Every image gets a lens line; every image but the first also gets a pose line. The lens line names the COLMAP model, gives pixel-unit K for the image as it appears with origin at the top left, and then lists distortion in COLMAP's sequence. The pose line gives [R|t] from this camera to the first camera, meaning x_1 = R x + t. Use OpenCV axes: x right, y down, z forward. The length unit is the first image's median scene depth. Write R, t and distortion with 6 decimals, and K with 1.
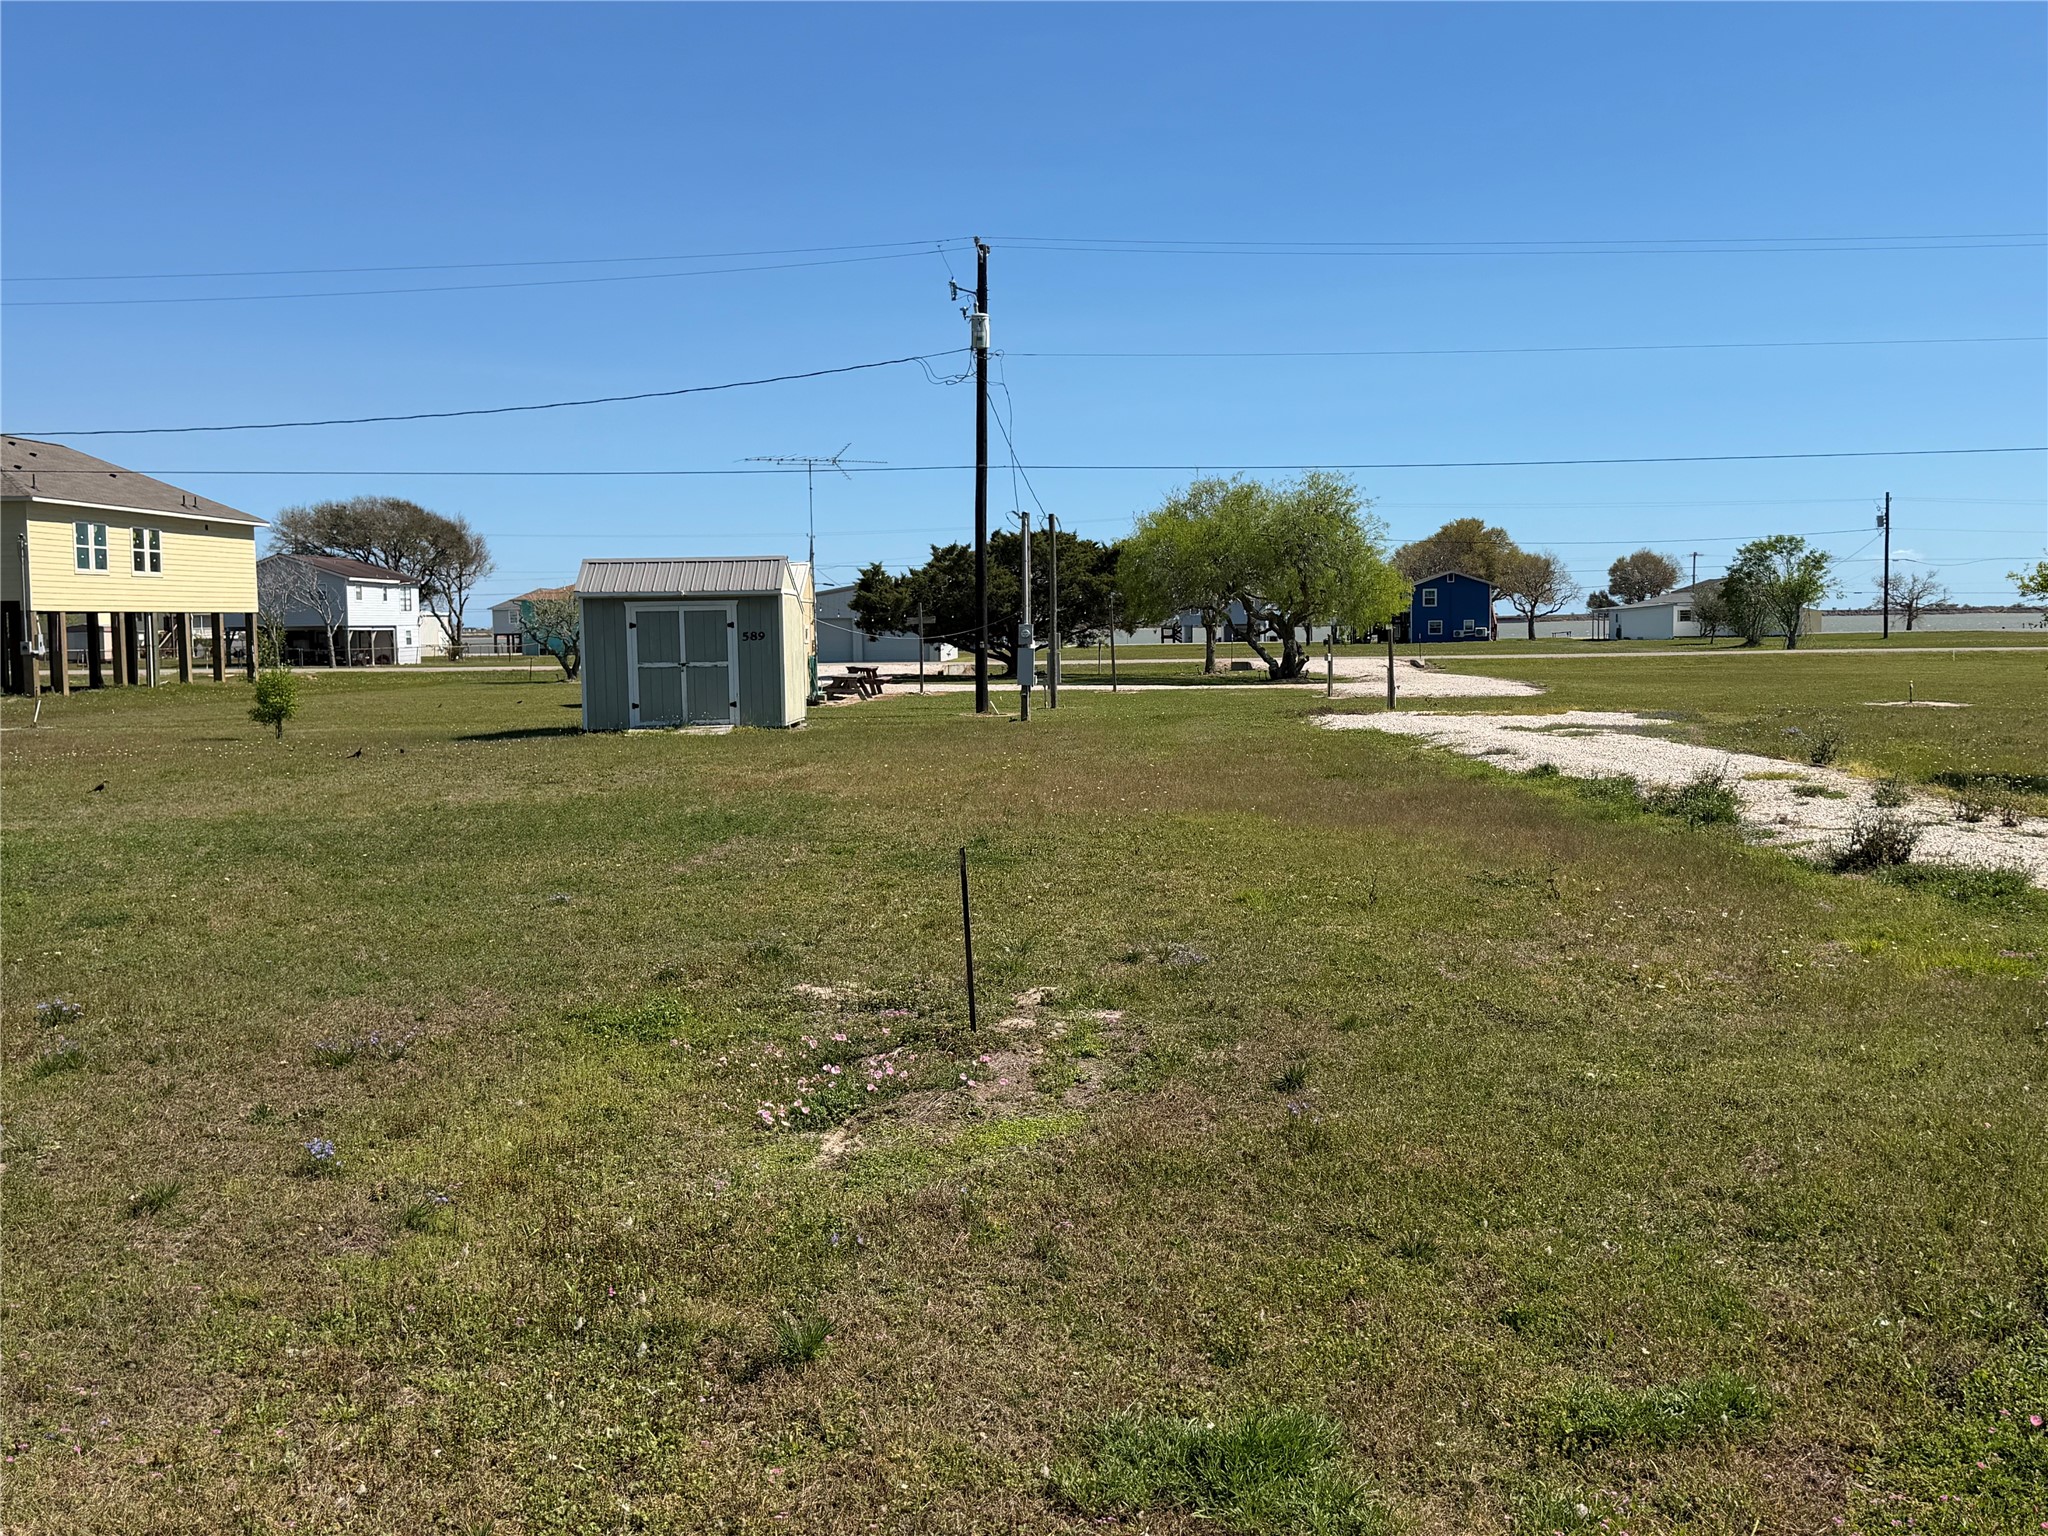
lens RADIAL K [[1968.2, 0, 1022.3], [0, 1968.2, 779.0], [0, 0, 1]] dist [0.076422, 0.000000]
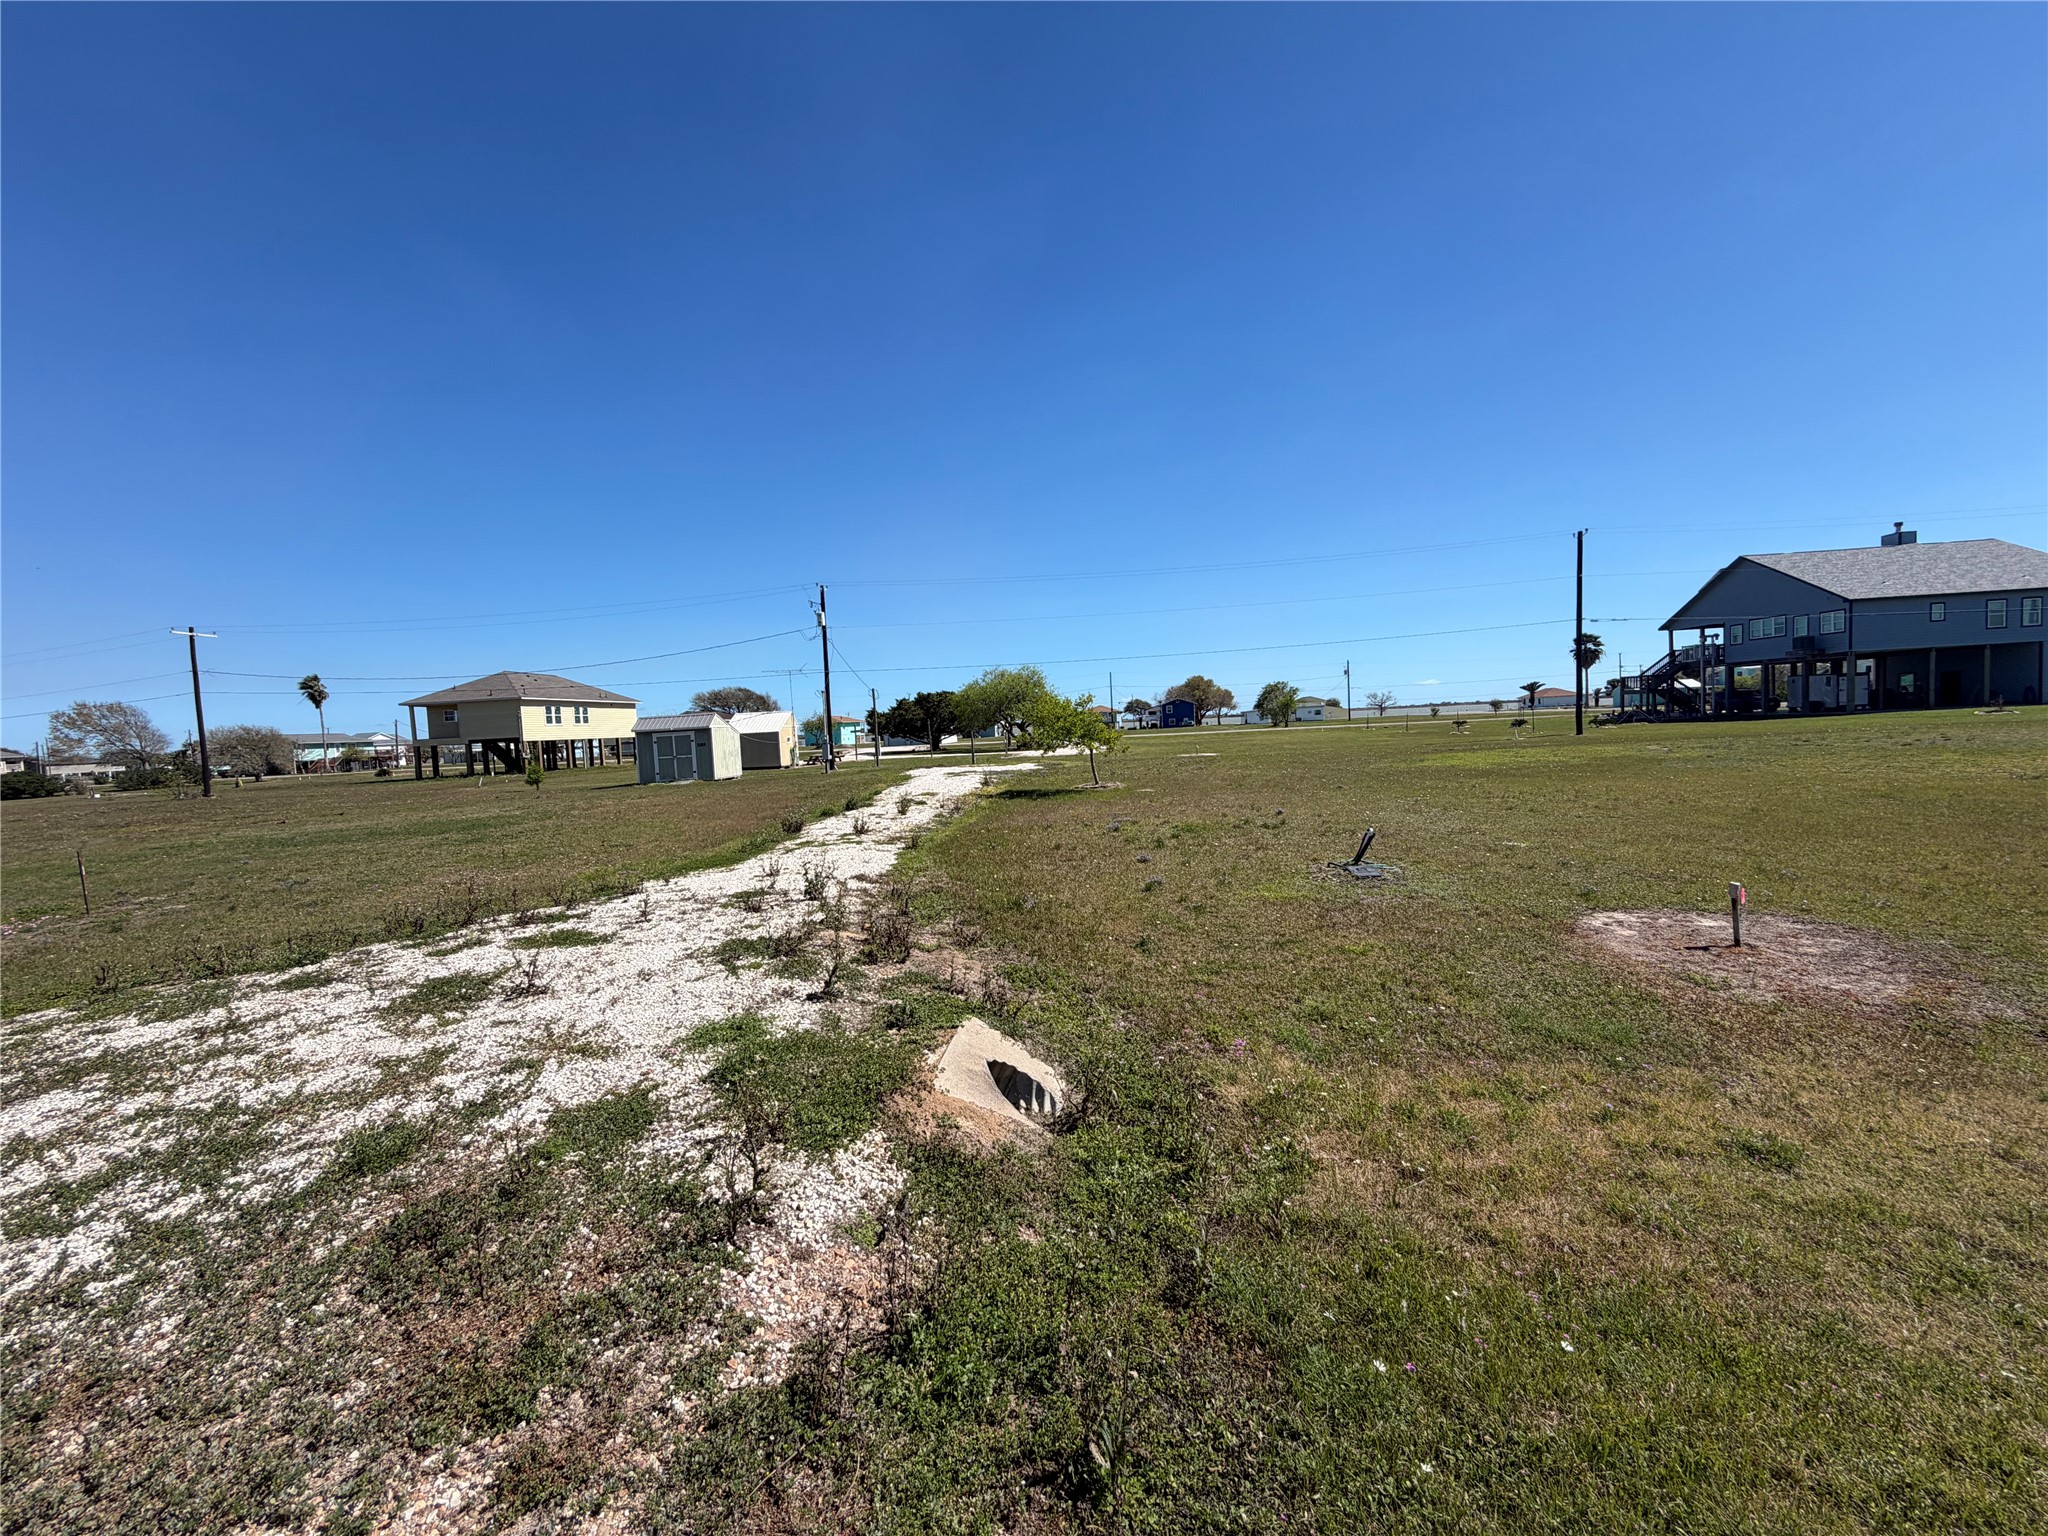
lens RADIAL K [[818.5, 0, 1028.3], [0, 818.5, 761.0], [0, 0, 1]] dist [-0.001421, 0.000371]
pose [[0.997649, -0.034449, -0.059238, 0.182295], [0.032480, 0.998898, -0.033885, -0.001305], [0.060340, 0.031881, 0.997669, -0.010985]]
